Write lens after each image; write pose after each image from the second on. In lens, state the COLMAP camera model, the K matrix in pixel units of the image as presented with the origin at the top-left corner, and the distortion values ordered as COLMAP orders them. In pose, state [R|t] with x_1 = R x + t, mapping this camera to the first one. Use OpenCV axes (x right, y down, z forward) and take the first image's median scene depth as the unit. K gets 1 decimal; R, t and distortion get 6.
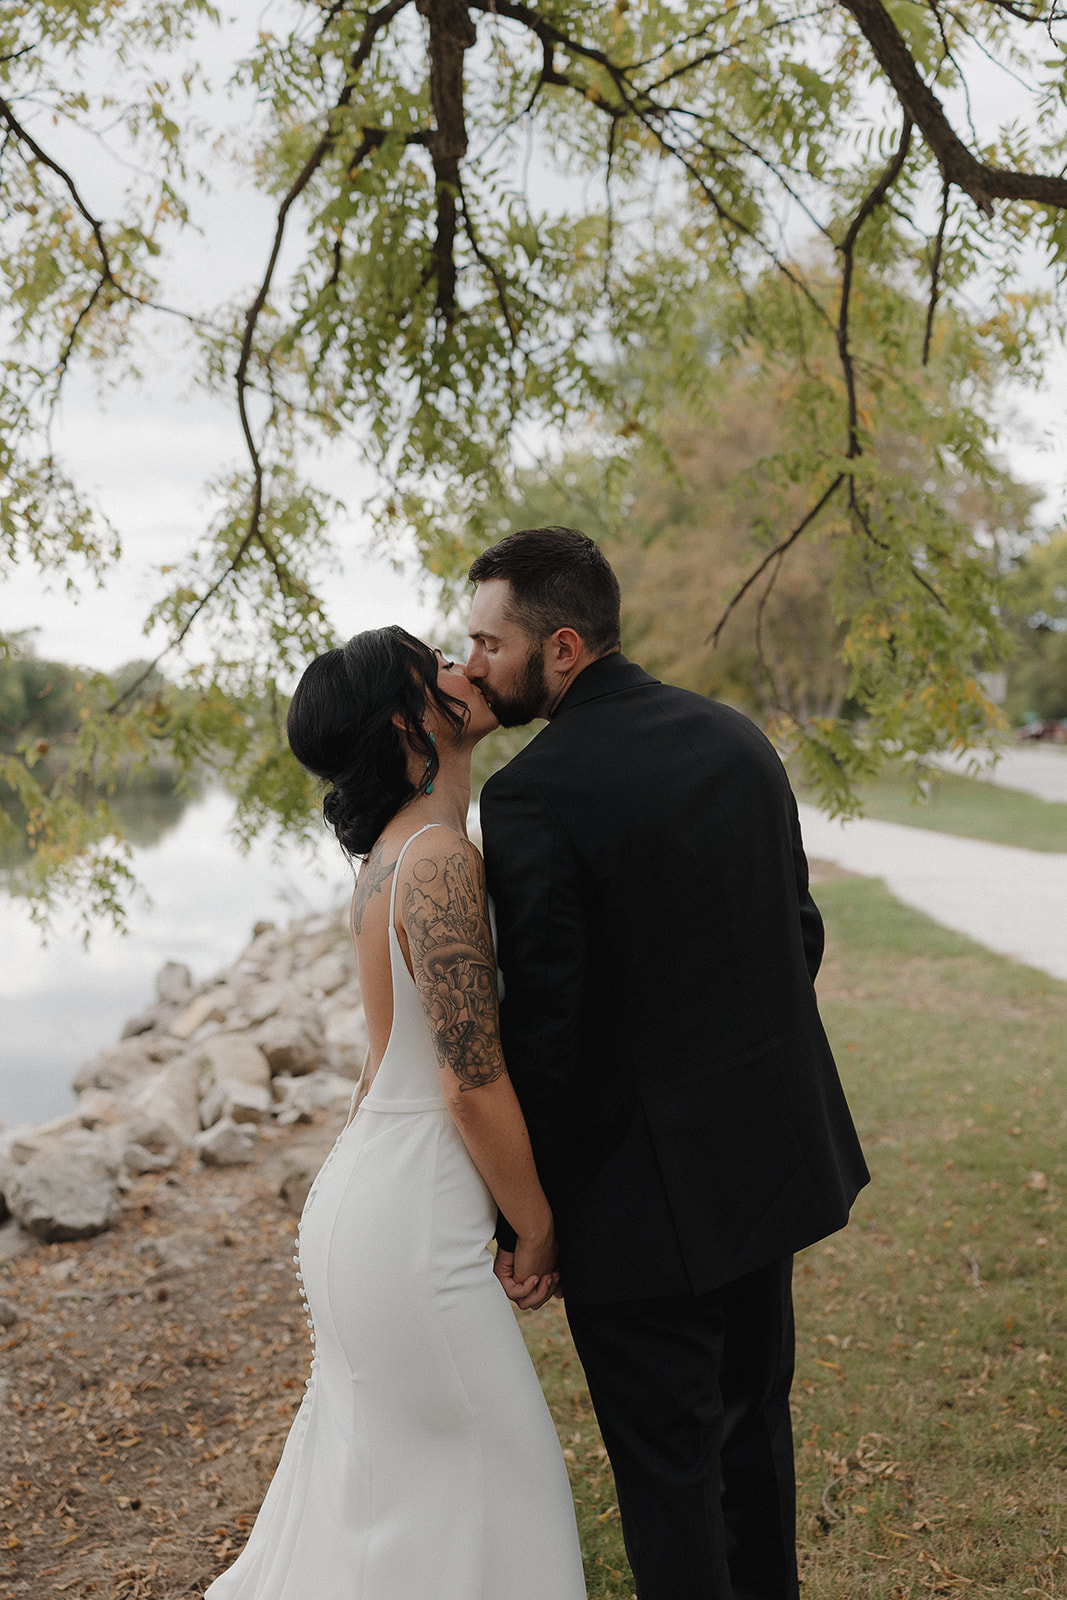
lens RADIAL K [[1418.1, 0, 454.2], [0, 1418.1, 738.5], [0, 0, 1]] dist [0.026036, -0.014391]
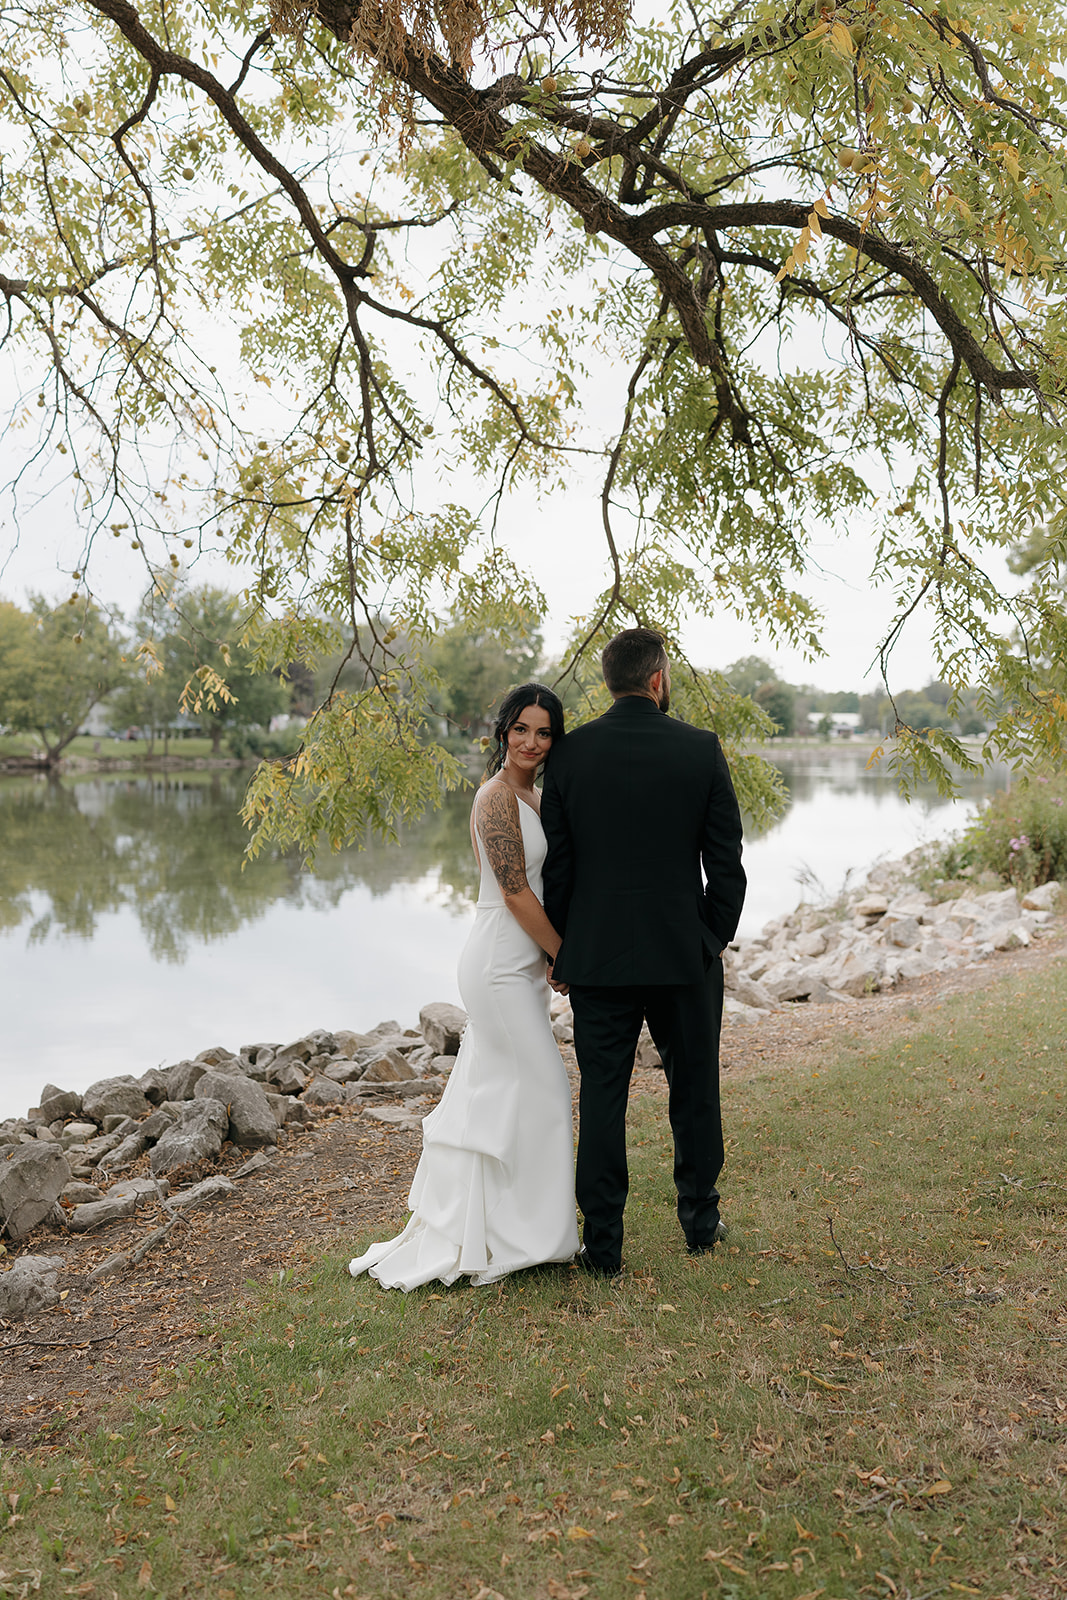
lens RADIAL K [[1418.1, 0, 454.2], [0, 1418.1, 738.5], [0, 0, 1]] dist [0.026036, -0.014391]
pose [[0.907299, 0.020404, -0.419991, 0.345864], [-0.018146, 0.999791, 0.009373, -0.009755], [0.420094, -0.000883, 0.907480, -0.436948]]
